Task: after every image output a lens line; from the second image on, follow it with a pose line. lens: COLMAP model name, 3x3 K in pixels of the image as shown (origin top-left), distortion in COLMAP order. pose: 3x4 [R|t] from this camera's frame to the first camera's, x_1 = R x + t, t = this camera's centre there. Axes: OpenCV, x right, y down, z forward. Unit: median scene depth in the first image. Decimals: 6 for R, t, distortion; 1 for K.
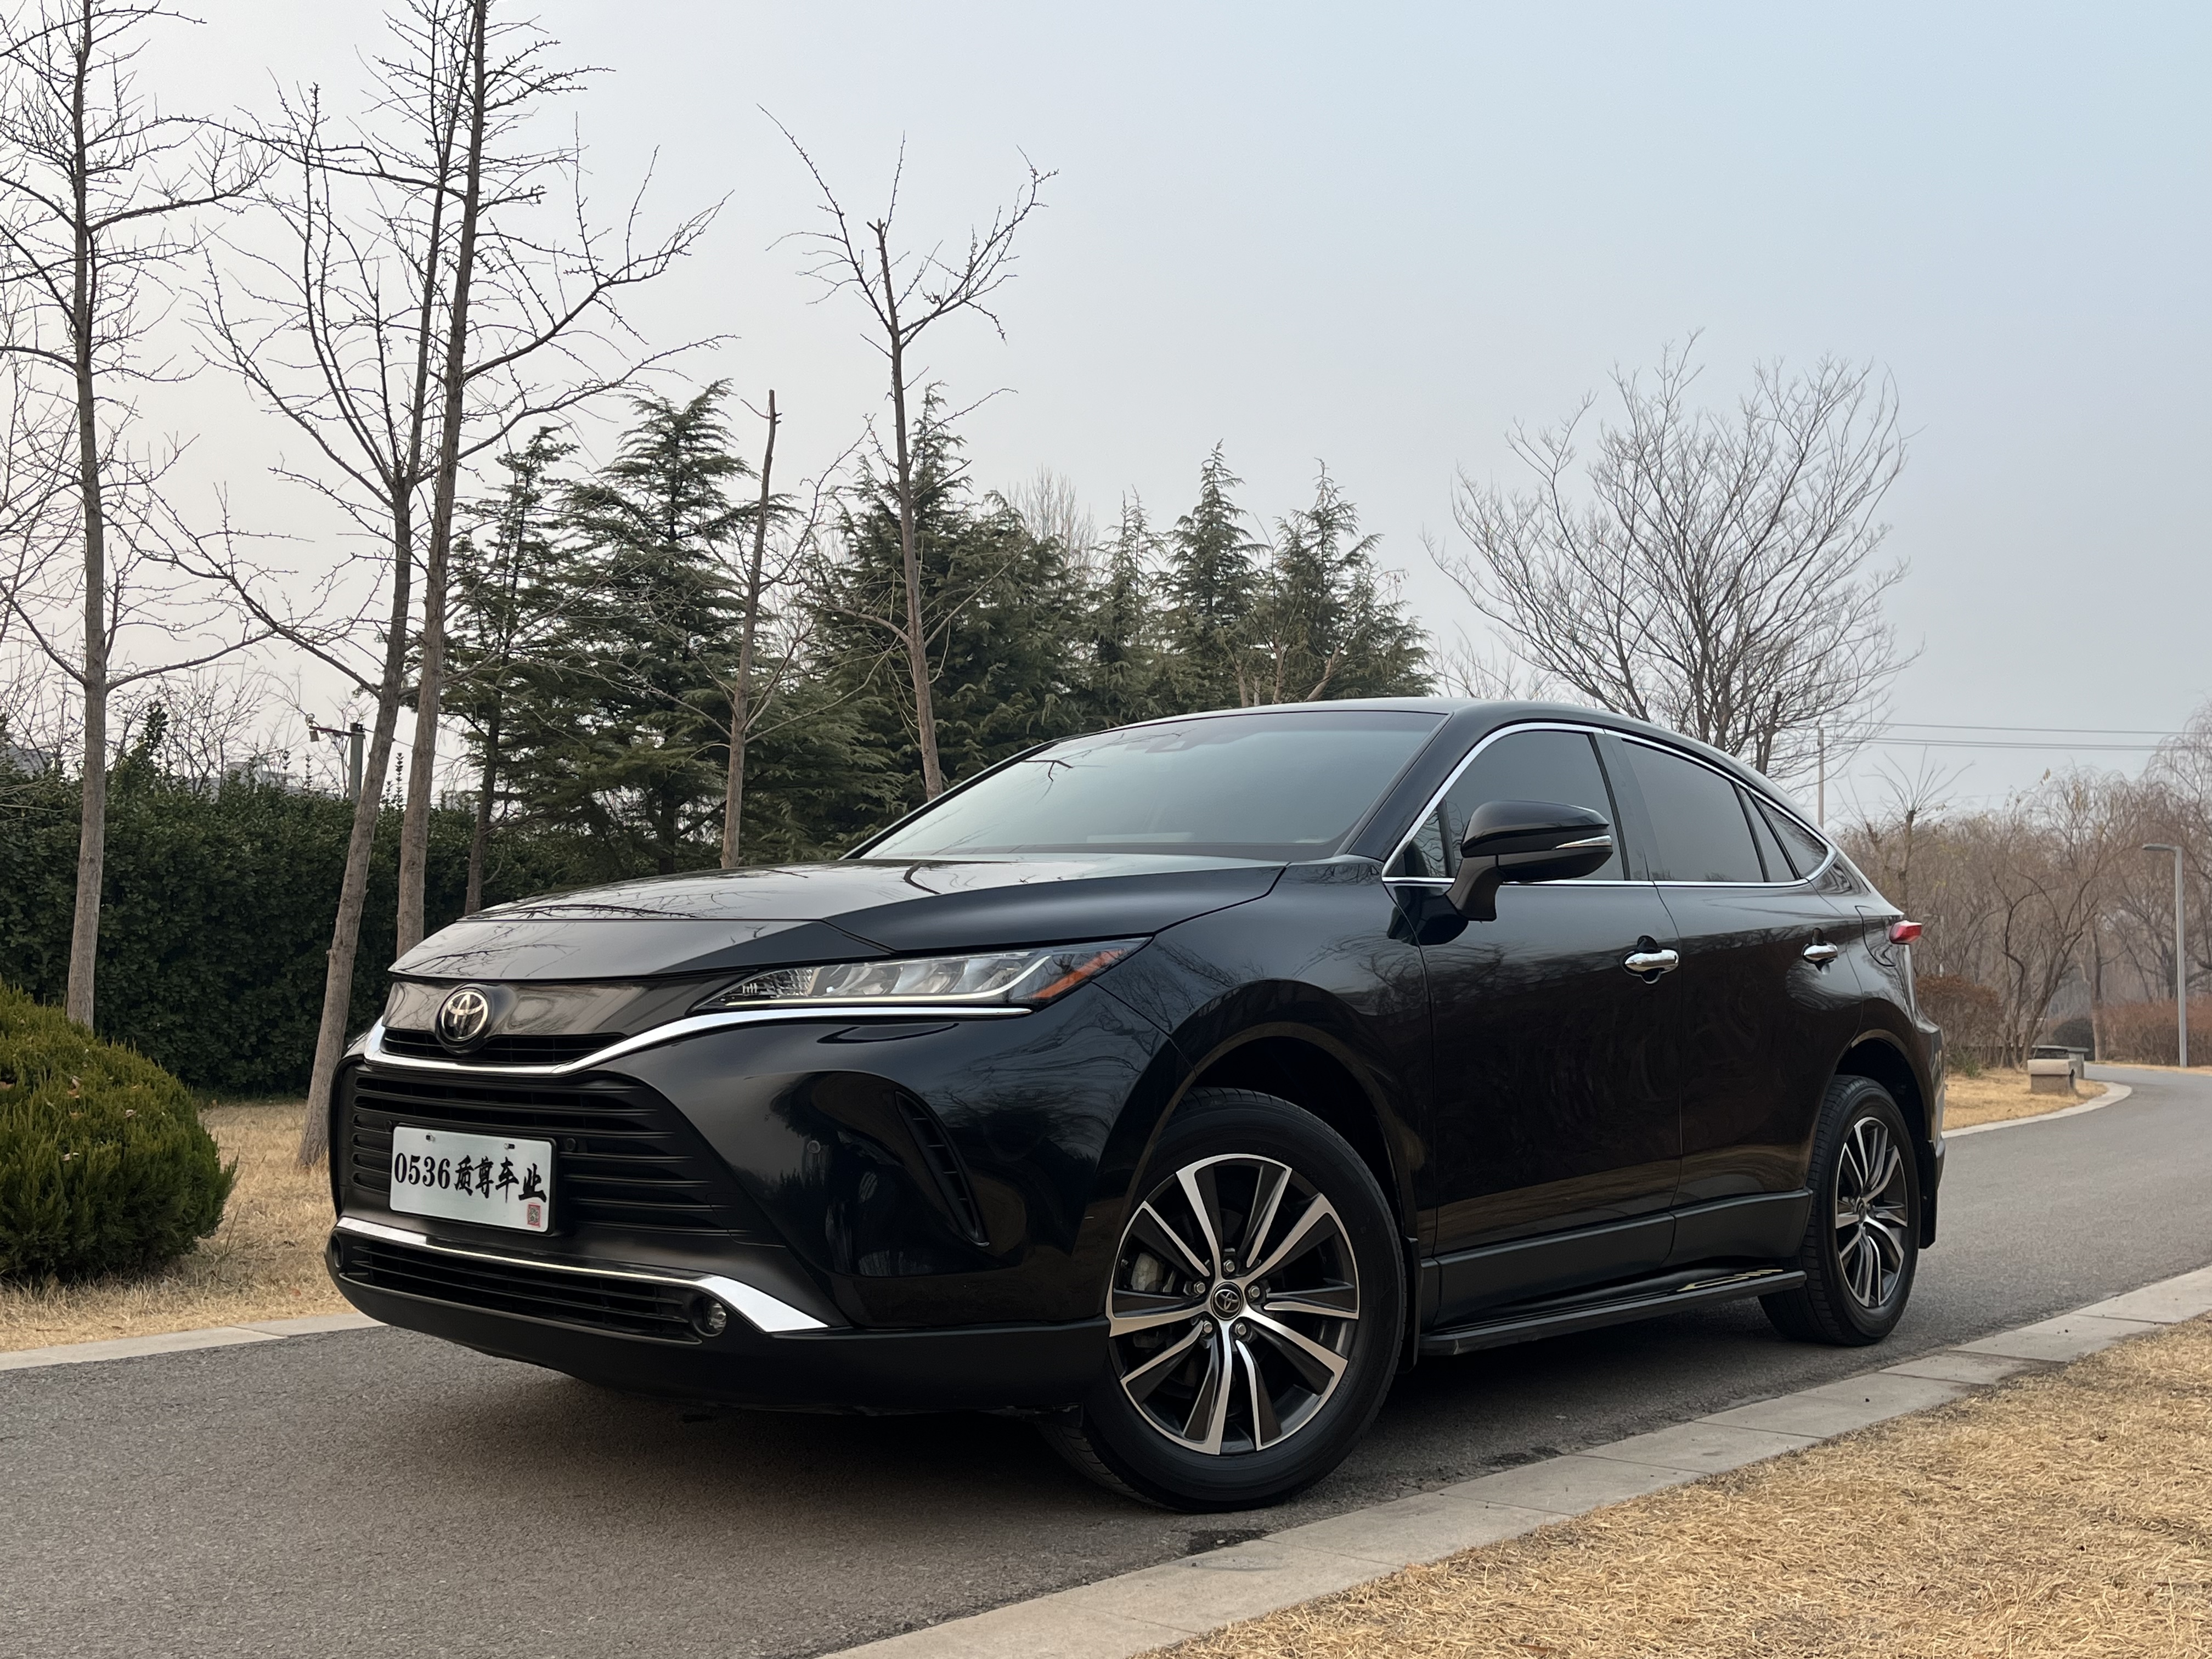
lens RADIAL K [[2217.8, 0, 1111.7], [0, 2217.8, 843.2], [0, 0, 1]] dist [0.025204, 0.000000]
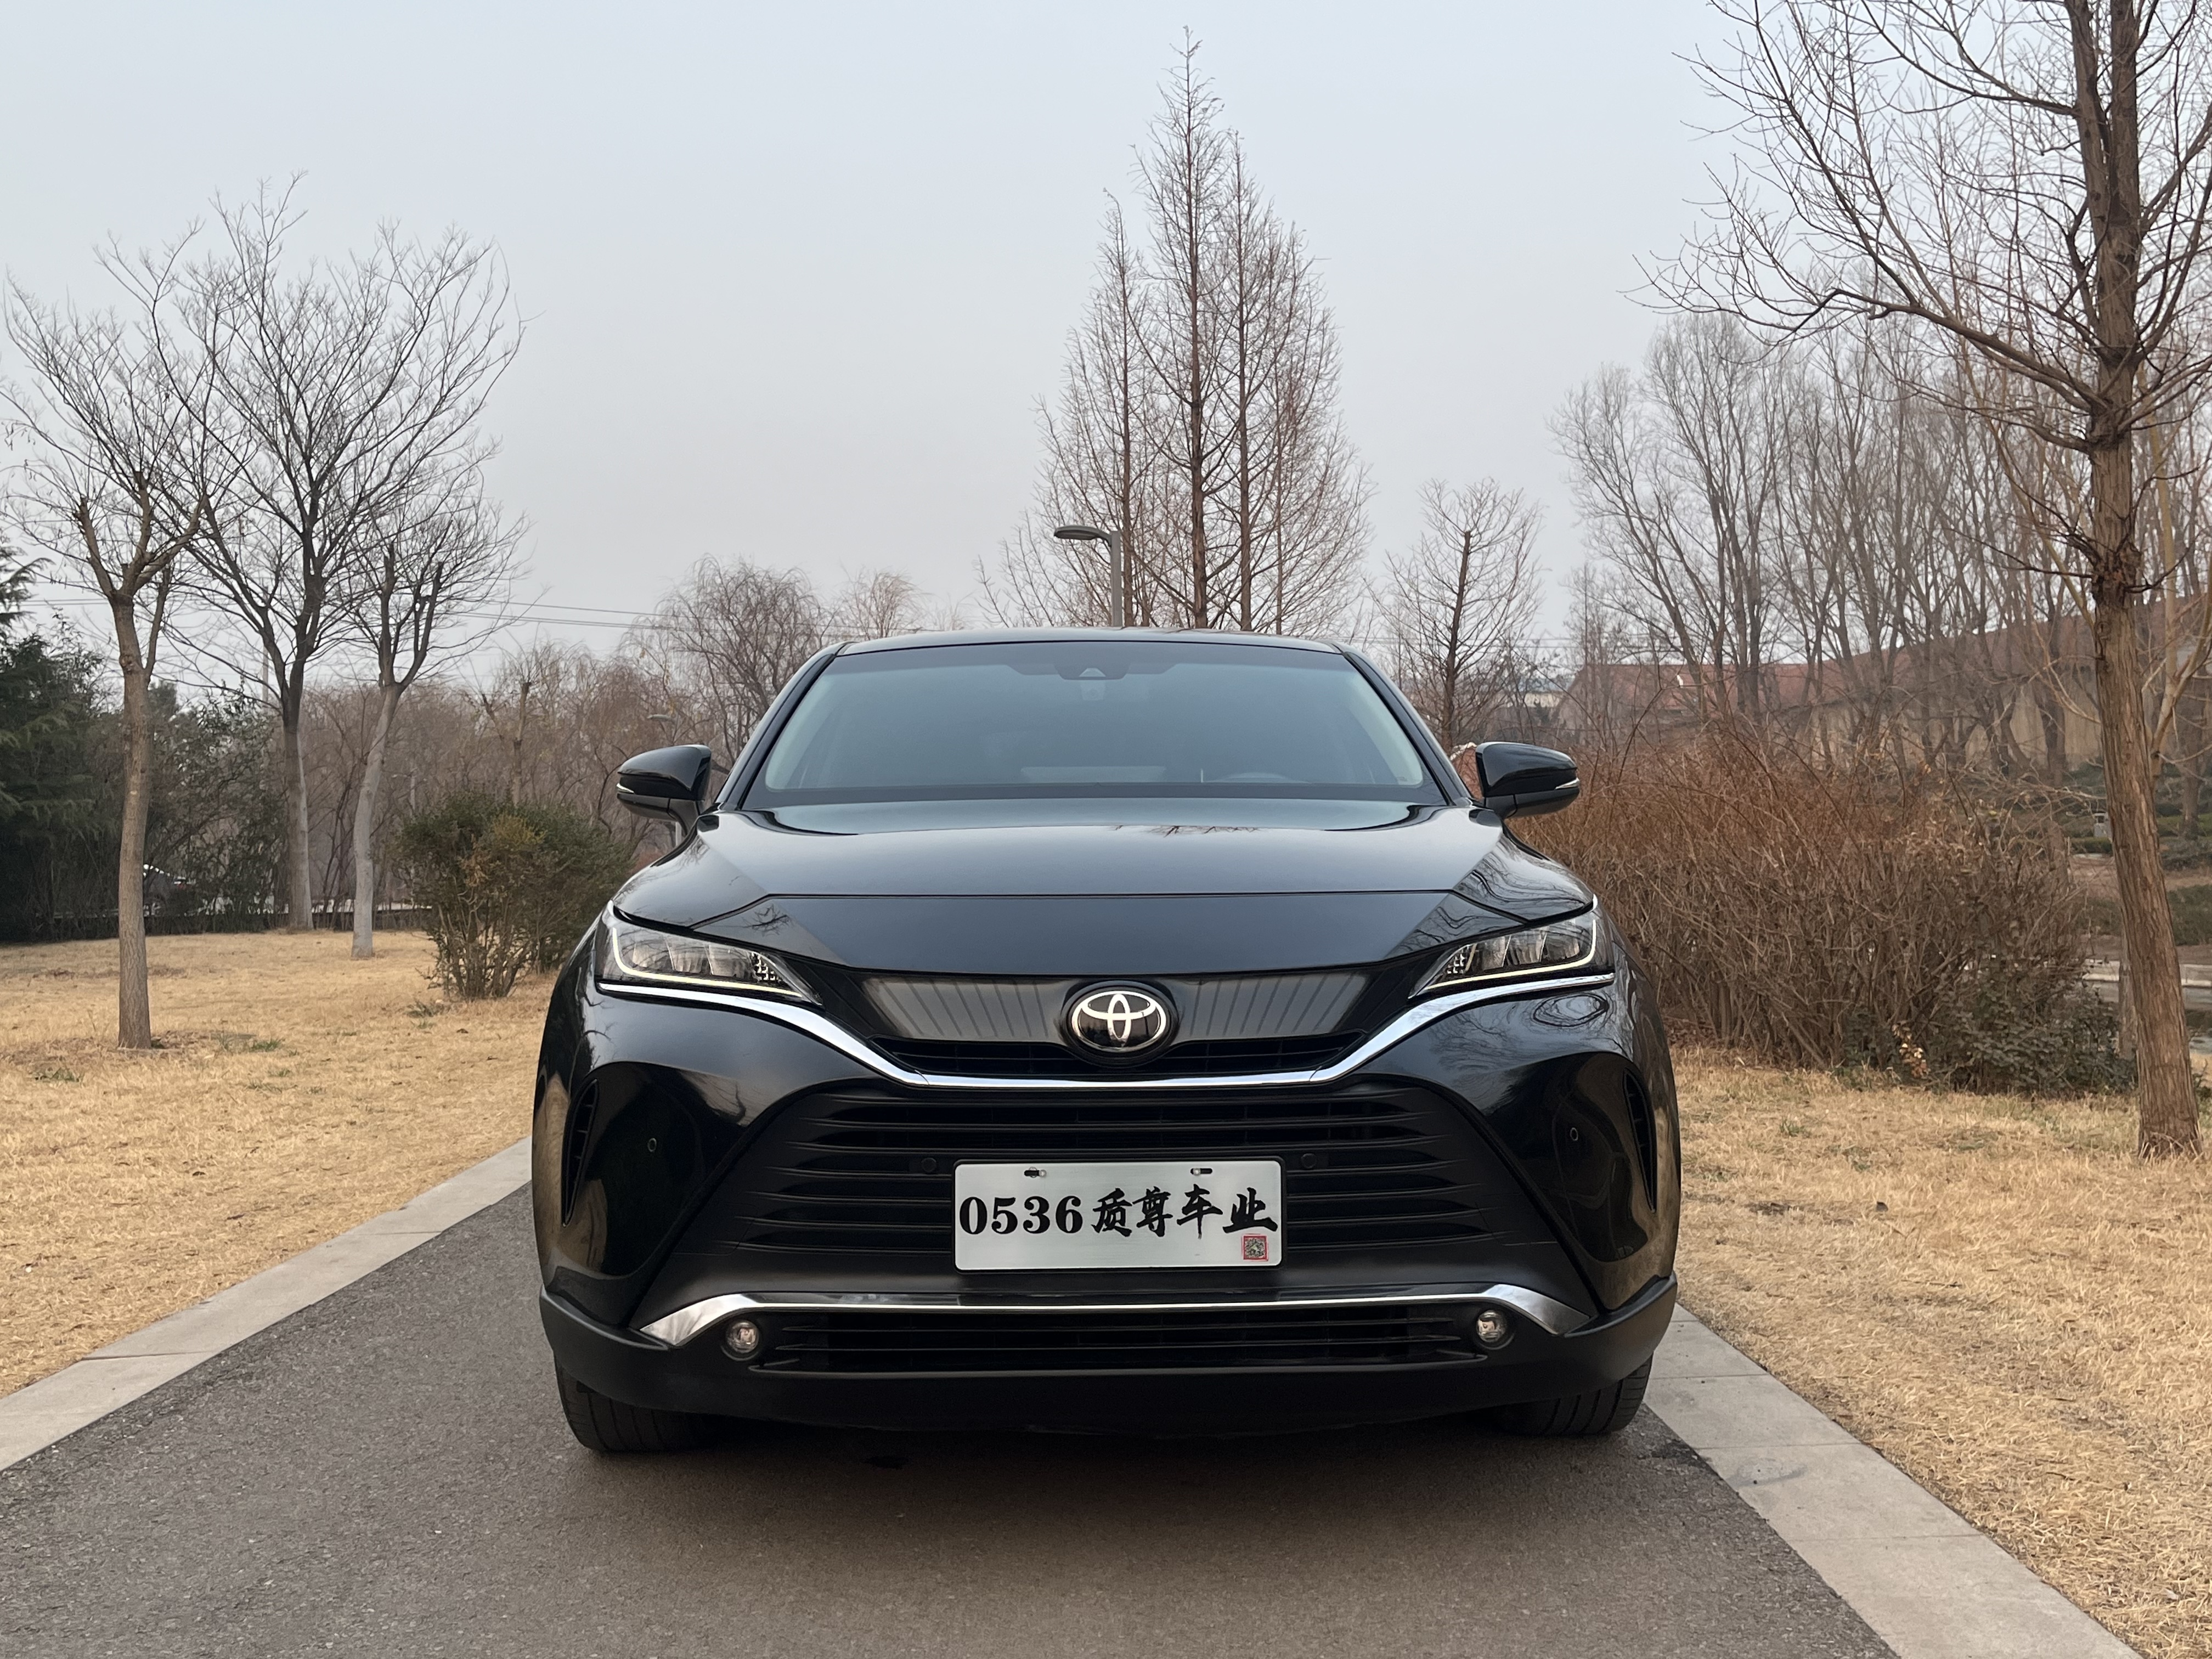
lens RADIAL K [[2153.5, 0, 1108.5], [0, 2153.5, 823.8], [0, 0, 1]] dist [0.037764, 0.000000]
pose [[0.730775, -0.015595, 0.682440, -0.817386], [-0.024853, 0.998468, 0.049431, -0.032382], [-0.682166, -0.053084, 0.729268, 0.422540]]
